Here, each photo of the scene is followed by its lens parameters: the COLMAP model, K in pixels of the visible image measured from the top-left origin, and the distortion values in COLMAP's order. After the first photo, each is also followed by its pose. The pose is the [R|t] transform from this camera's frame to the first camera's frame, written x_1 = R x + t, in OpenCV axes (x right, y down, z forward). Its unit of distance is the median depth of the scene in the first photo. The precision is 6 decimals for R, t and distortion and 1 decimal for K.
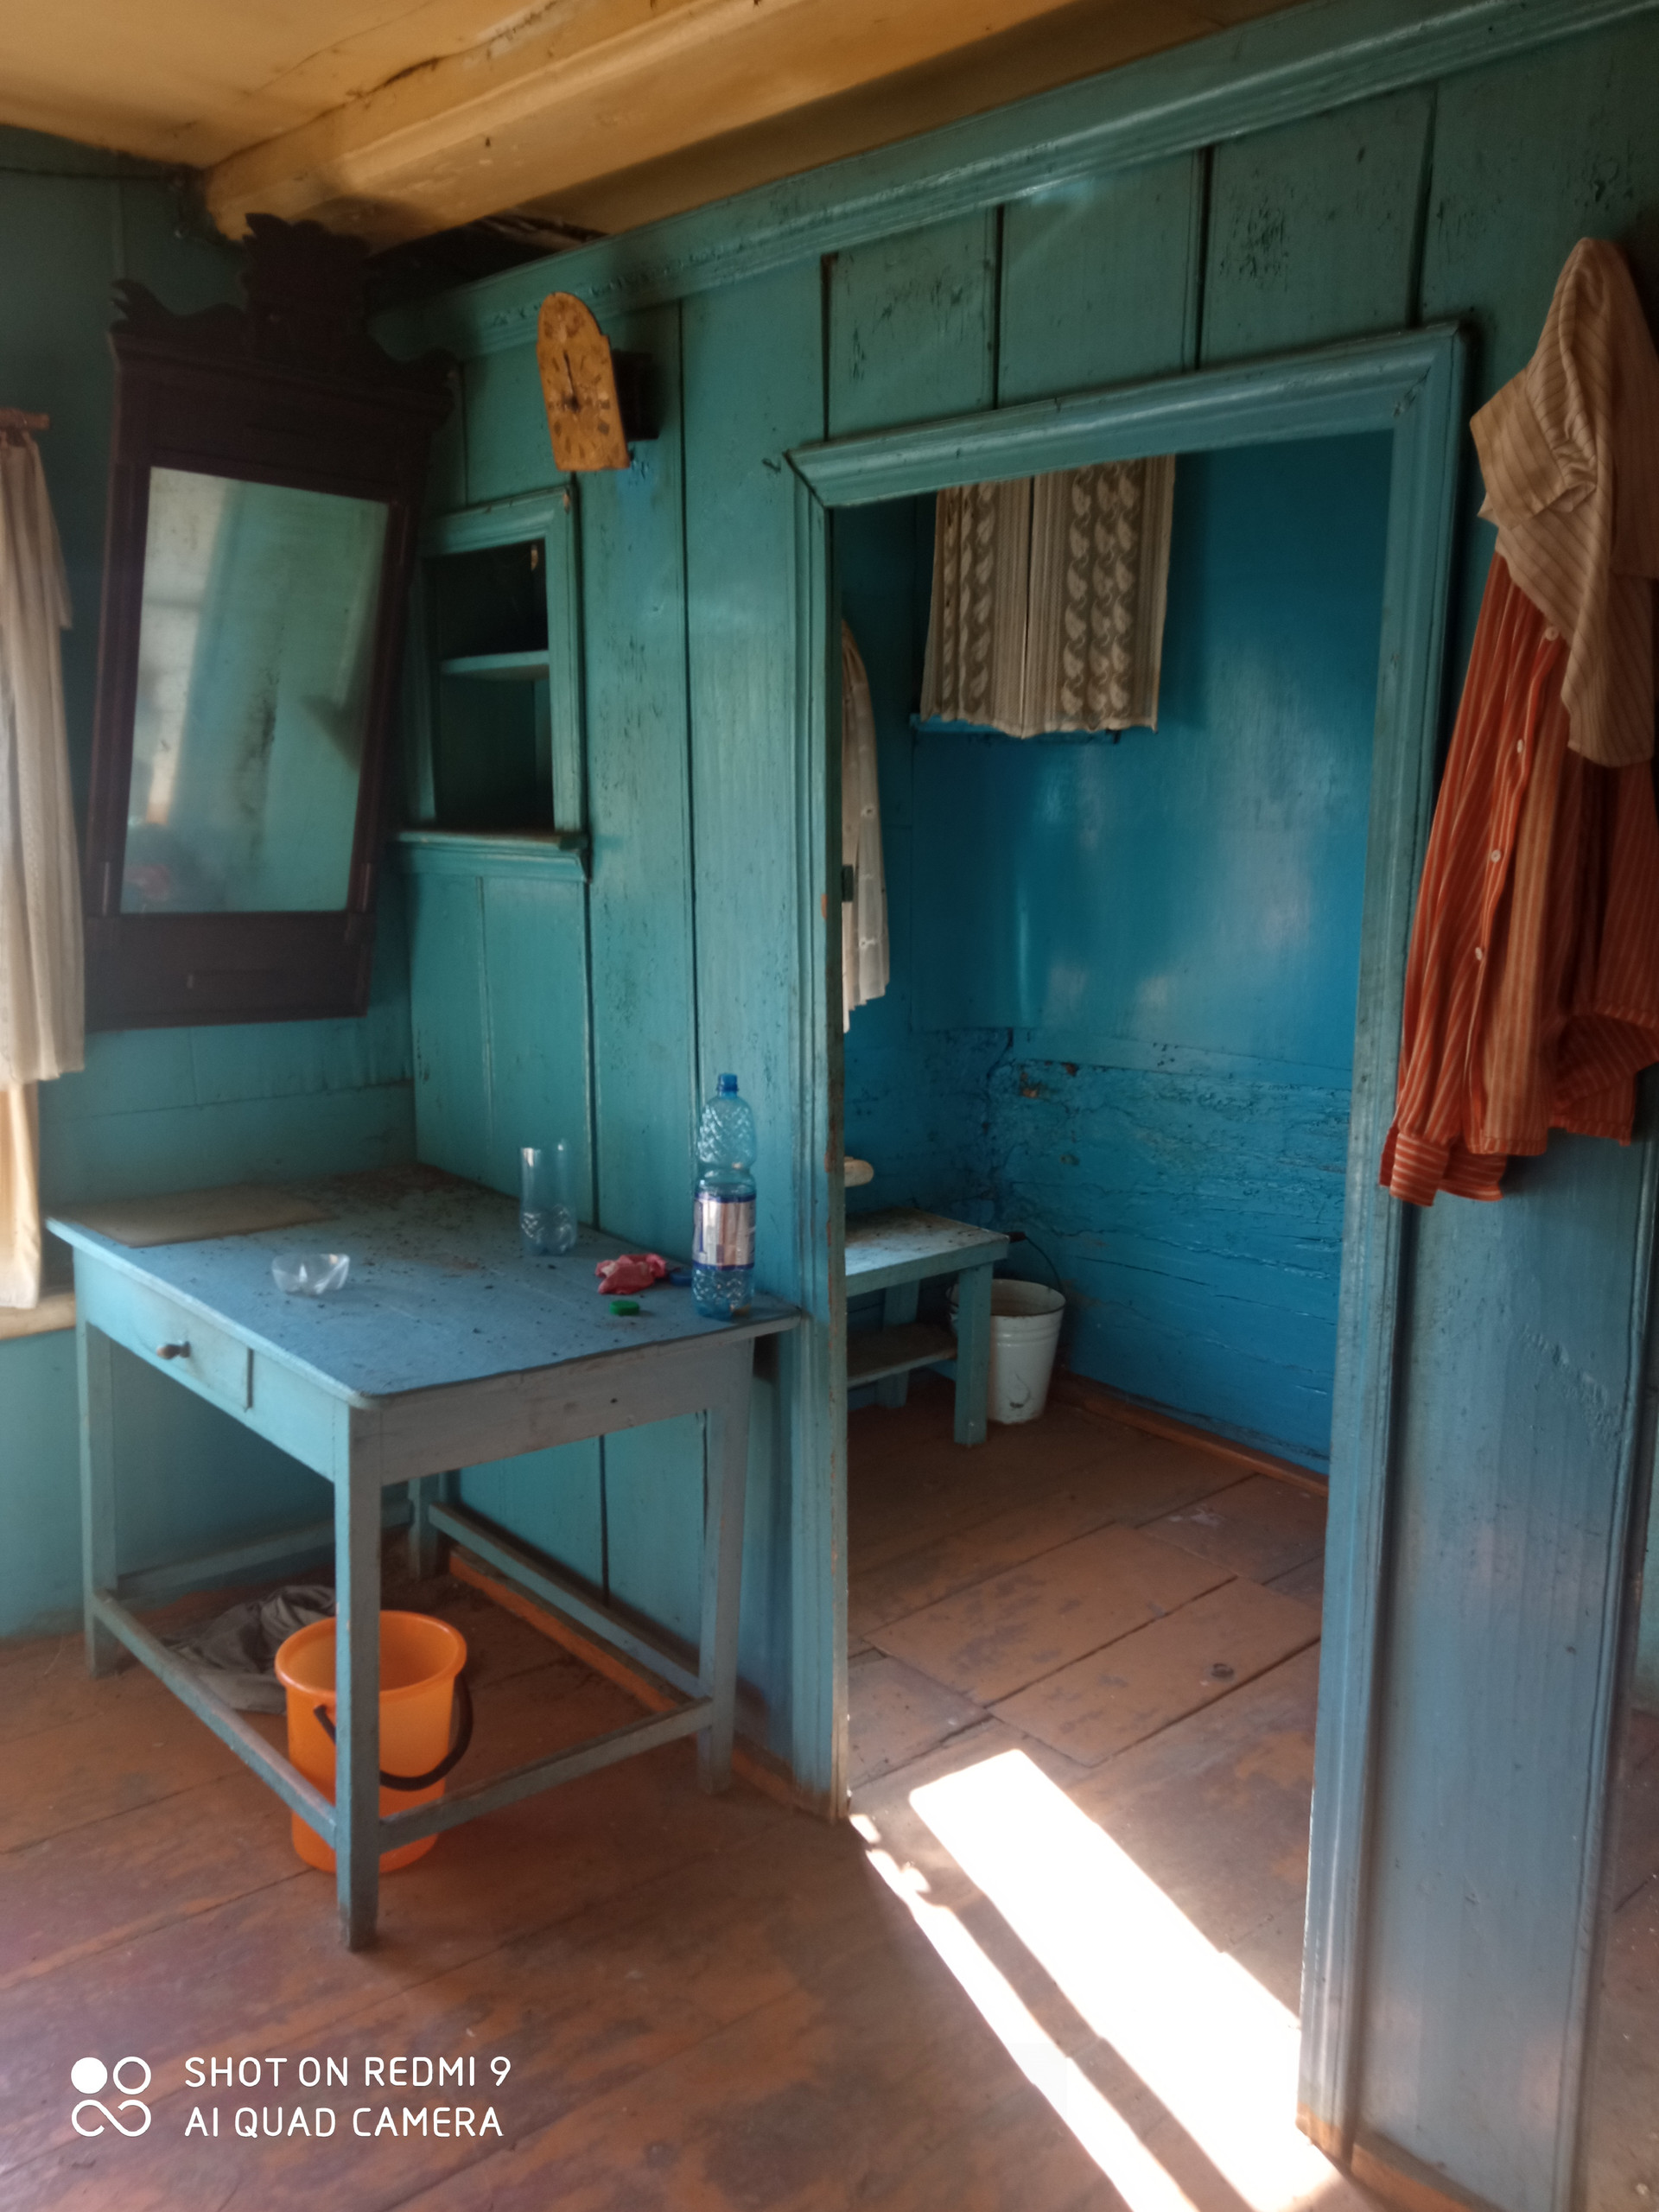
lens RADIAL K [[1743.2, 0, 829.5], [0, 1743.2, 1106.0], [0, 0, 1]] dist [0.012889, 0.006235]
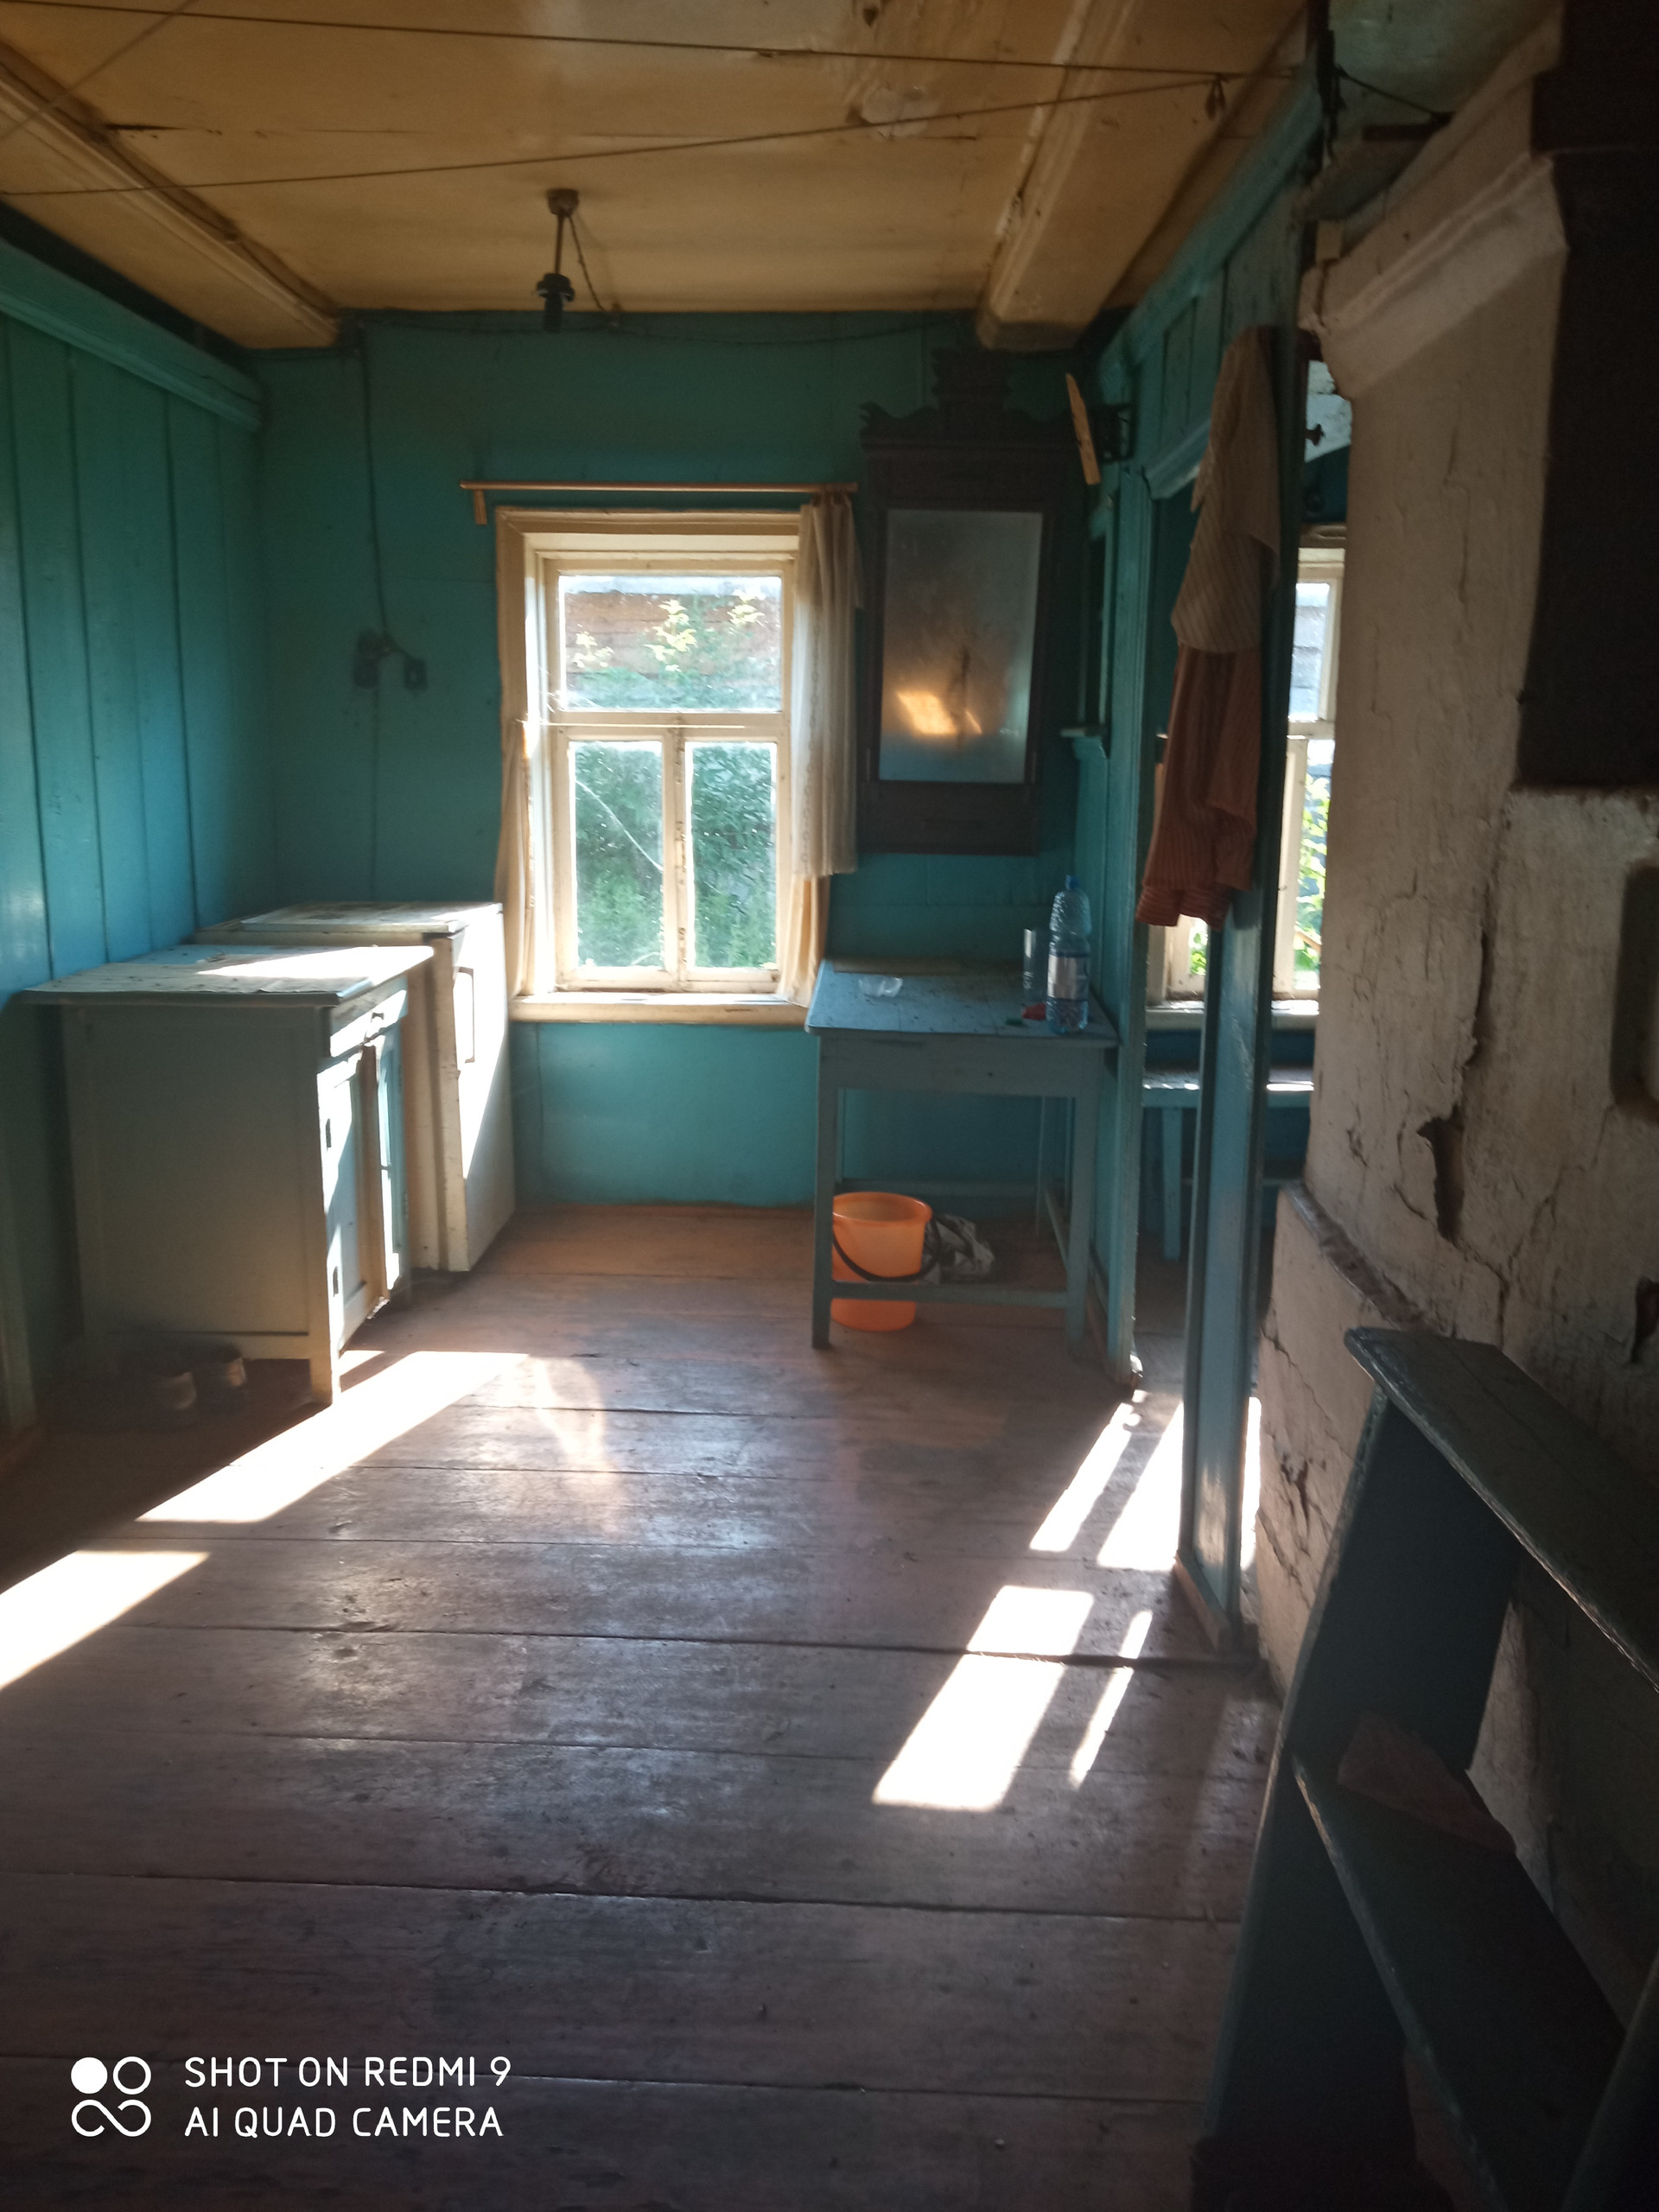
lens RADIAL K [[1727.0, 0, 829.5], [0, 1727.0, 1106.0], [0, 0, 1]] dist [0.046749, -0.000391]
pose [[0.726415, 0.132492, -0.674364, 0.811939], [-0.110630, 0.990987, 0.075530, 0.089607], [0.678294, 0.019739, 0.734526, -0.270179]]
